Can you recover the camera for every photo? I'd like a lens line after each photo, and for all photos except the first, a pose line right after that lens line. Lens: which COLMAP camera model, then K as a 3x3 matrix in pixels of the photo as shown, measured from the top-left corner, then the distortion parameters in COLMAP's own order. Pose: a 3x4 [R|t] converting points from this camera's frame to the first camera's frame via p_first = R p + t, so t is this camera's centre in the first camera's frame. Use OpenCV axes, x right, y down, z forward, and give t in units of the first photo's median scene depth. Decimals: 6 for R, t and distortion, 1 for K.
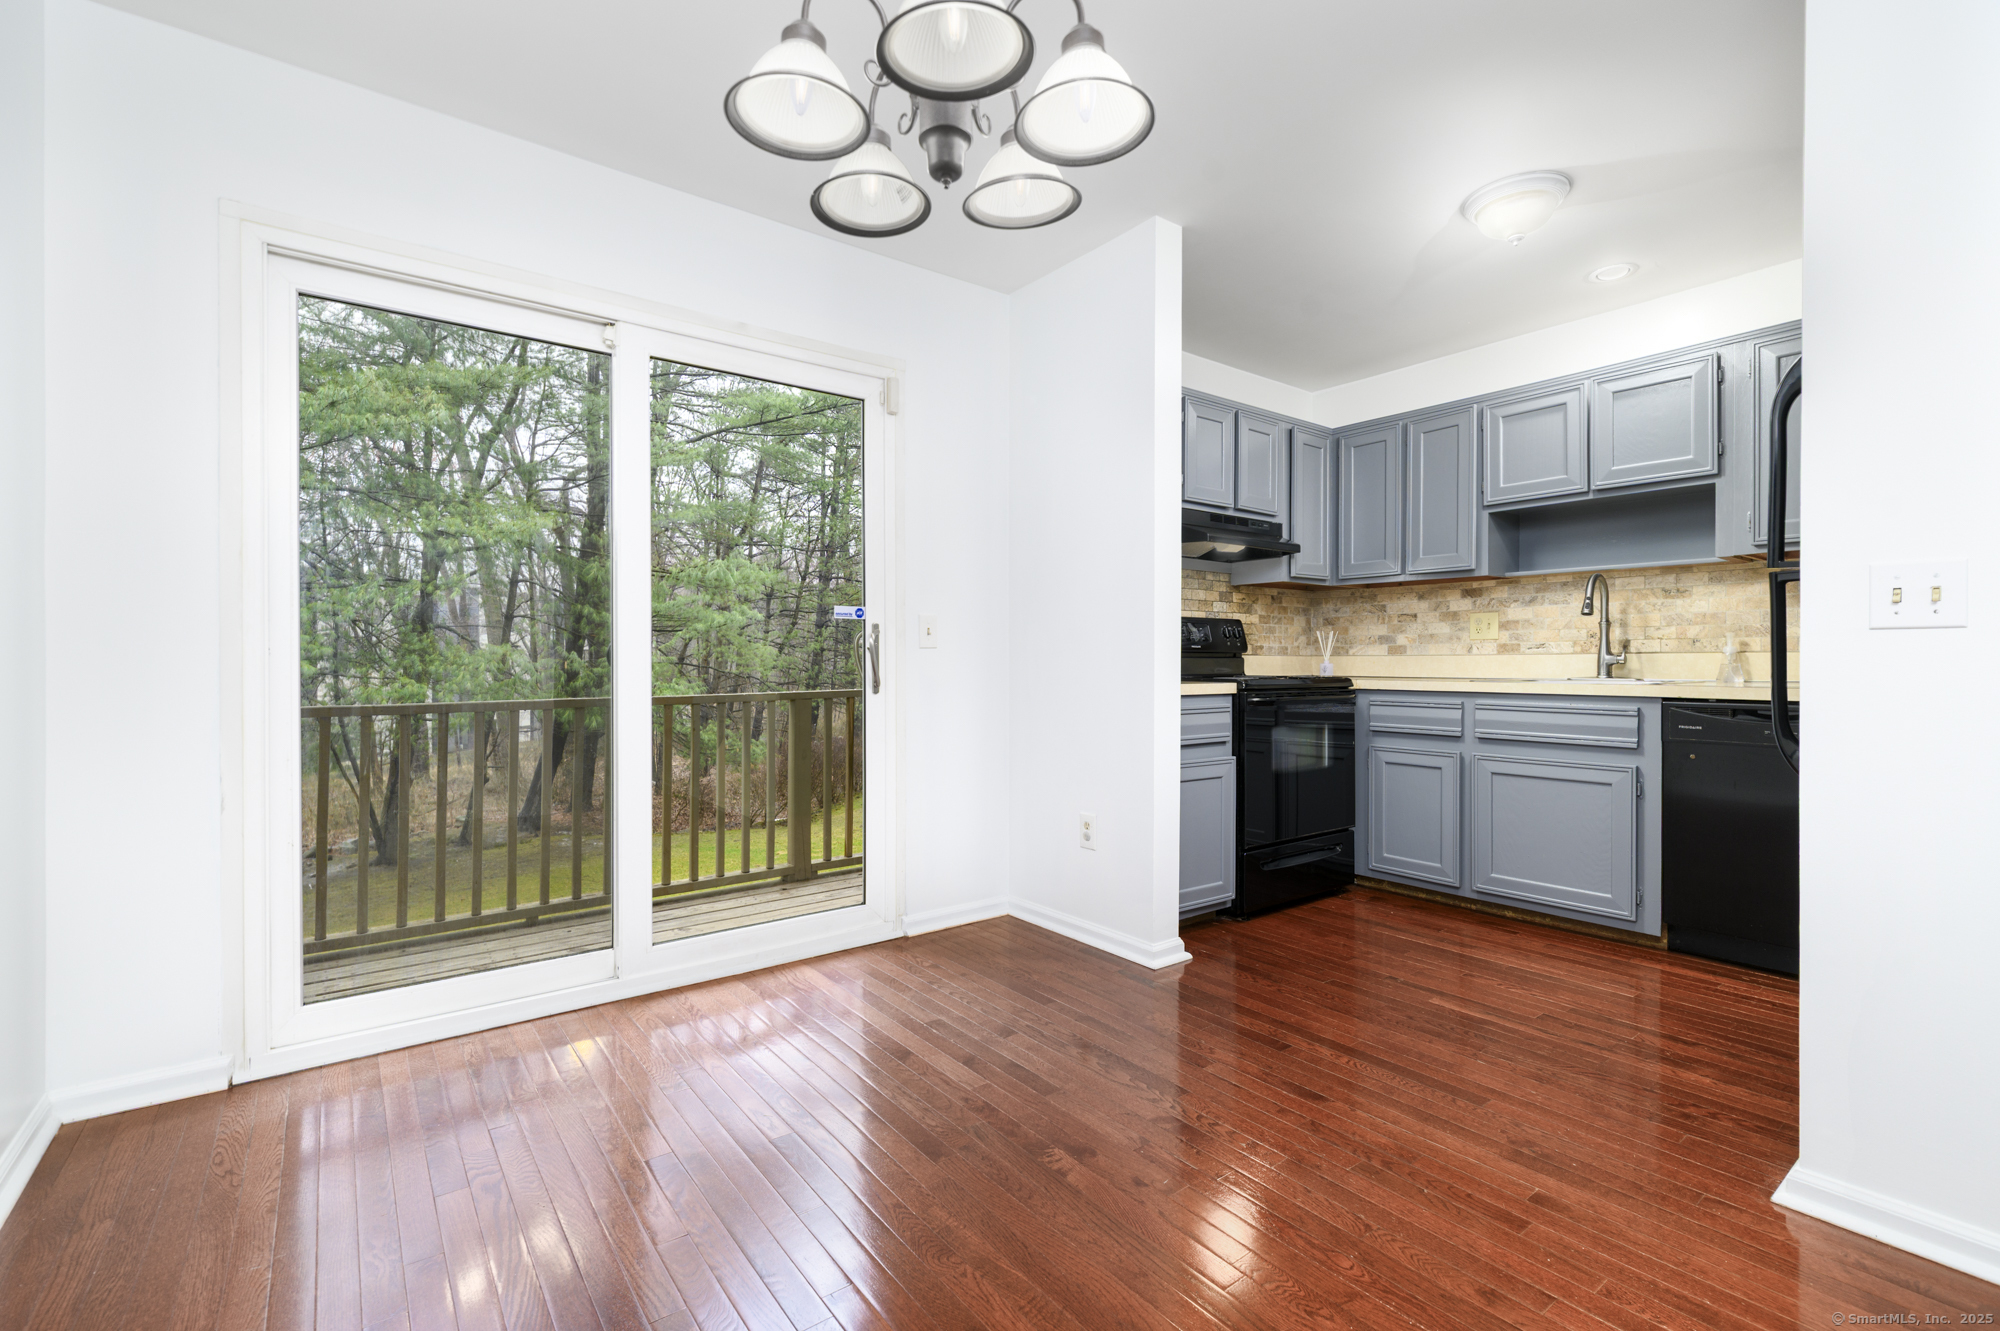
lens RADIAL K [[880.9, 0, 988.8], [0, 880.9, 658.8], [0, 0, 1]] dist [0.003704, -0.000150]
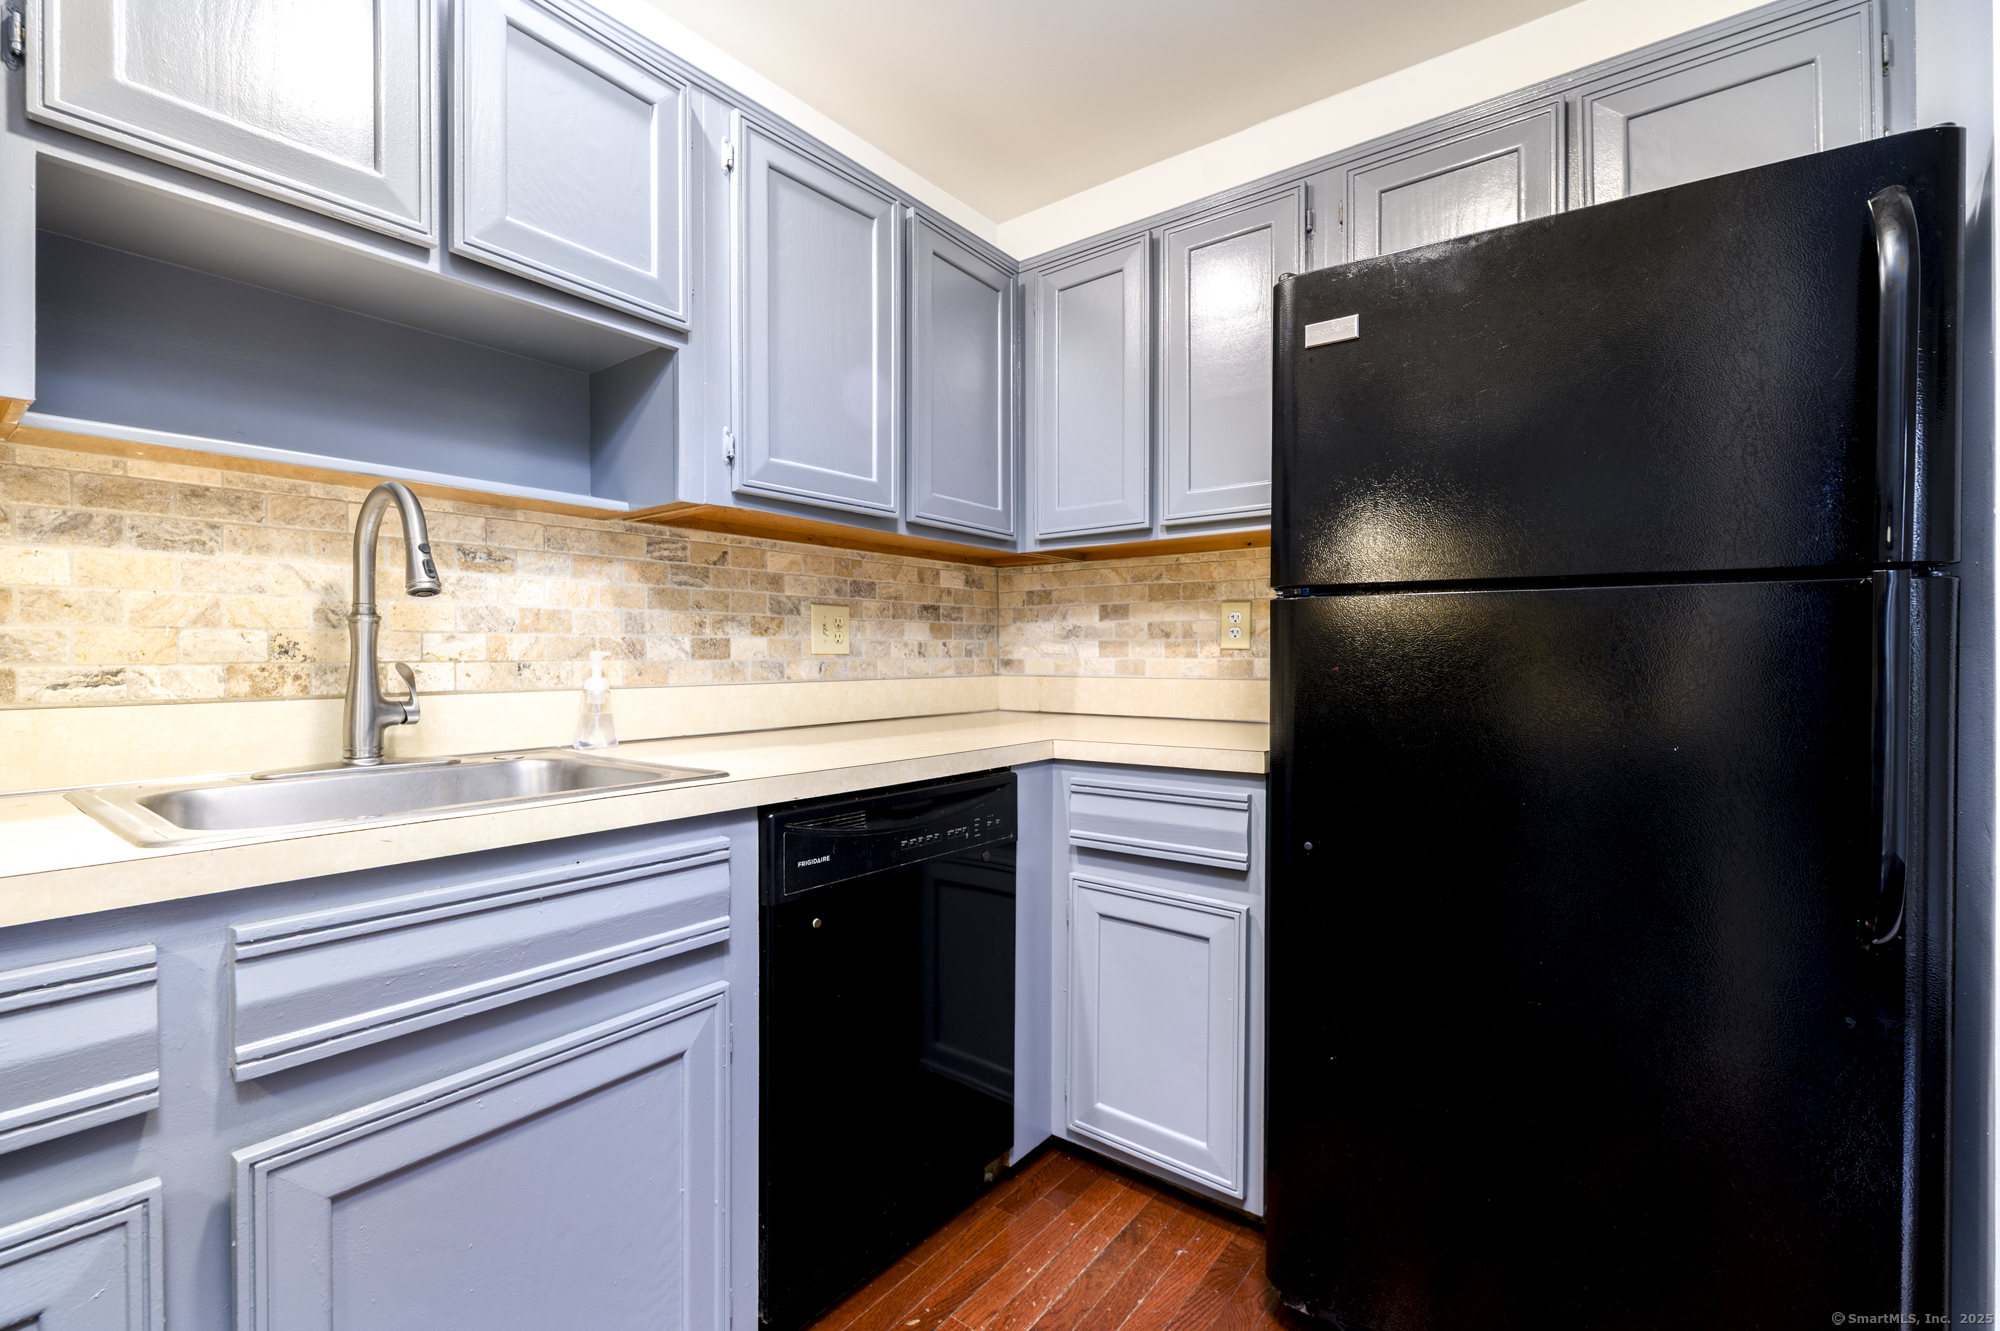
lens RADIAL K [[880.9, 0, 988.8], [0, 880.9, 658.8], [0, 0, 1]] dist [0.003704, -0.000150]
pose [[-0.263362, 0.000152, 0.964697, 0.246479], [-0.003032, 0.999995, -0.000985, -0.021961], [-0.964692, -0.003185, -0.263360, 0.783508]]
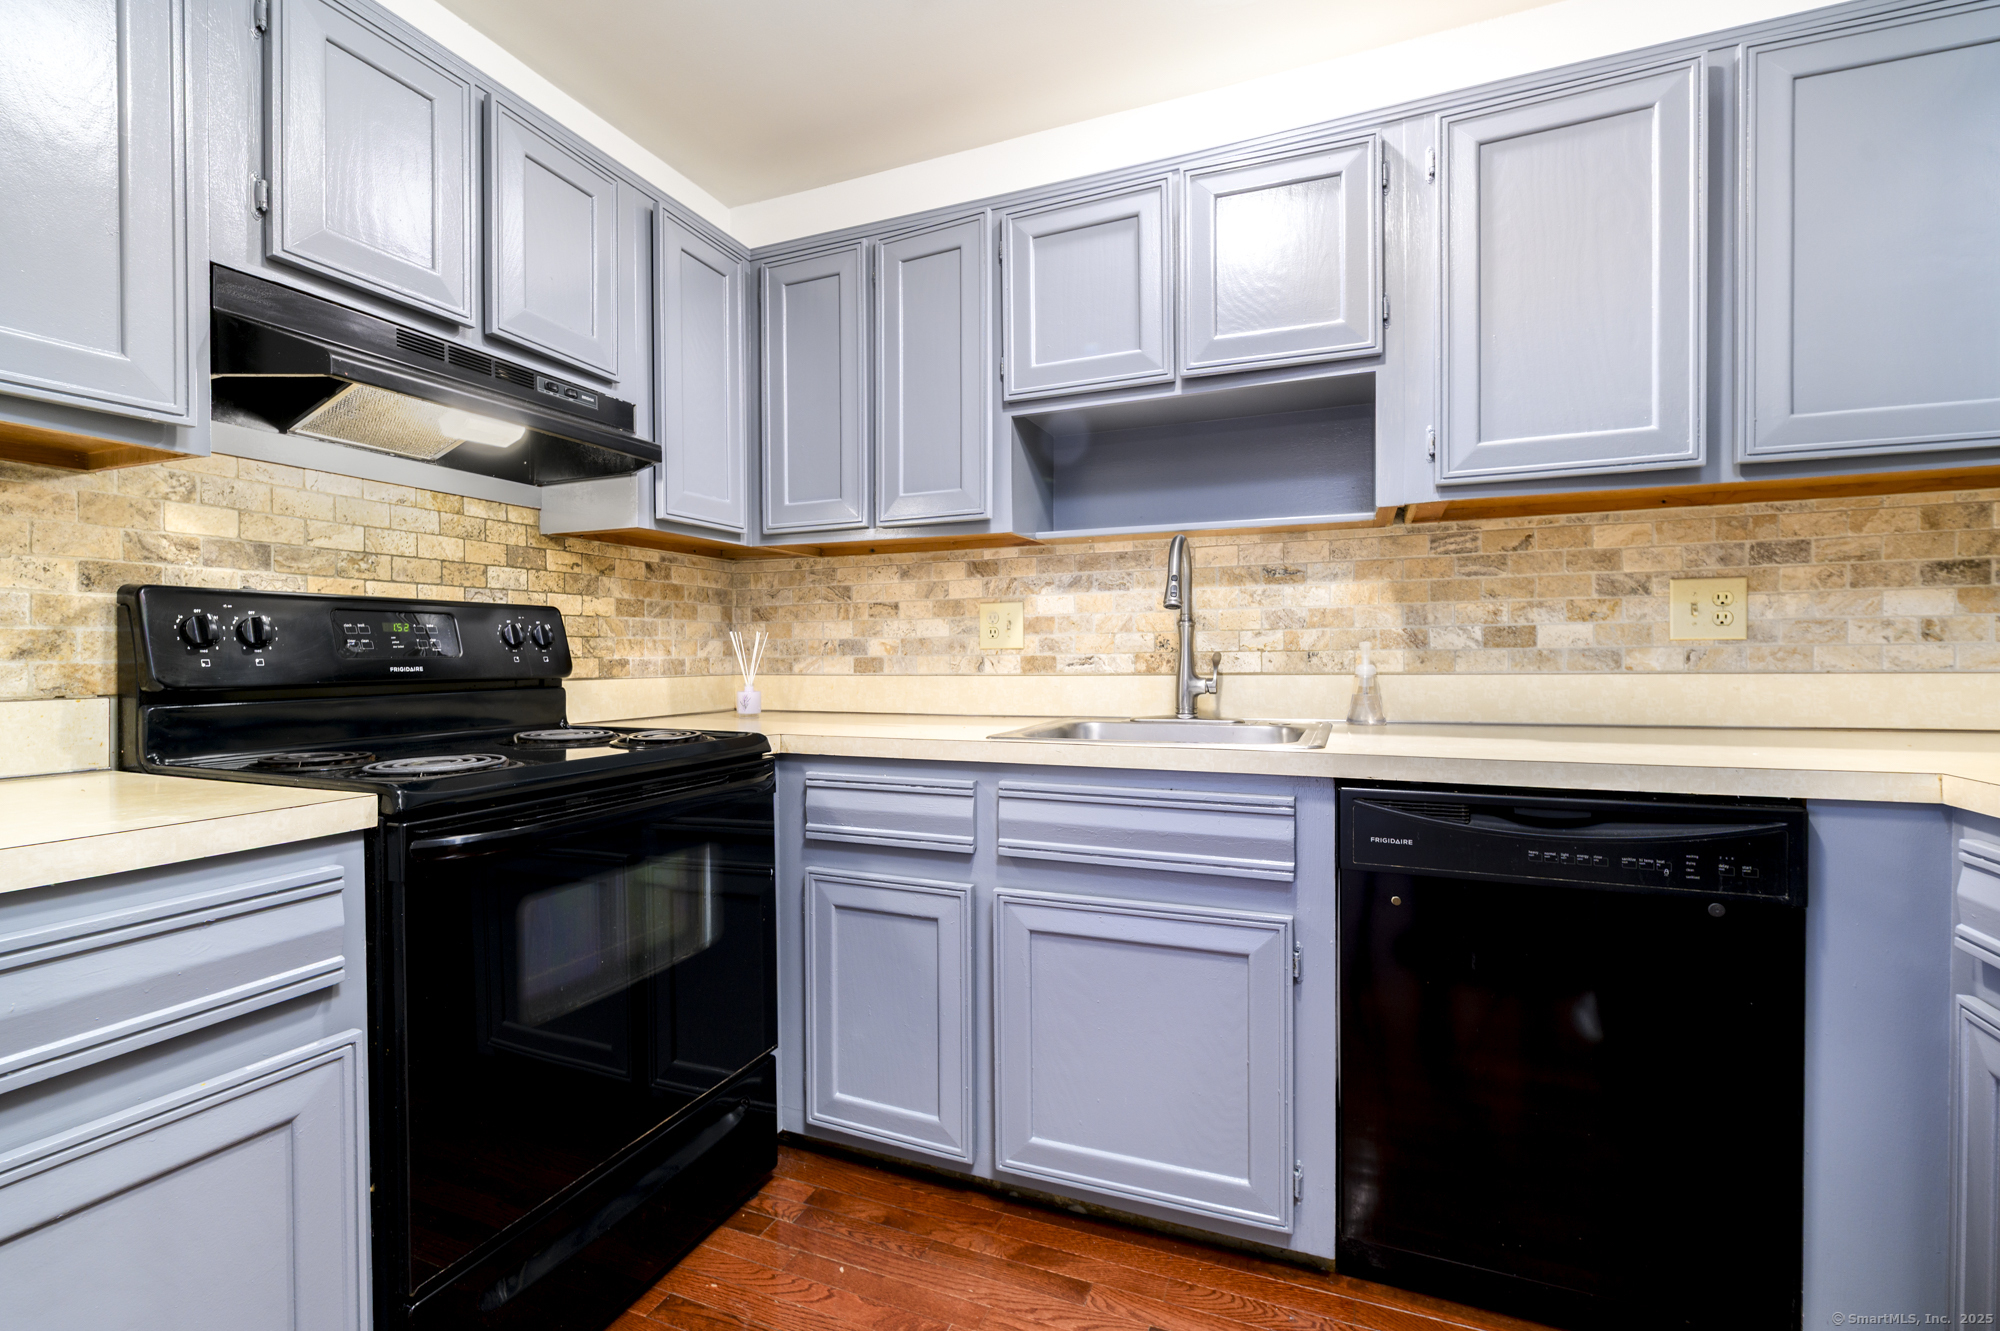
lens RADIAL K [[880.9, 0, 988.8], [0, 880.9, 658.8], [0, 0, 1]] dist [0.003704, -0.000150]
pose [[0.861000, -0.011987, 0.508464, 0.270637], [0.006845, 0.999905, 0.011982, -0.023328], [-0.508559, -0.006837, 0.861000, 0.527091]]
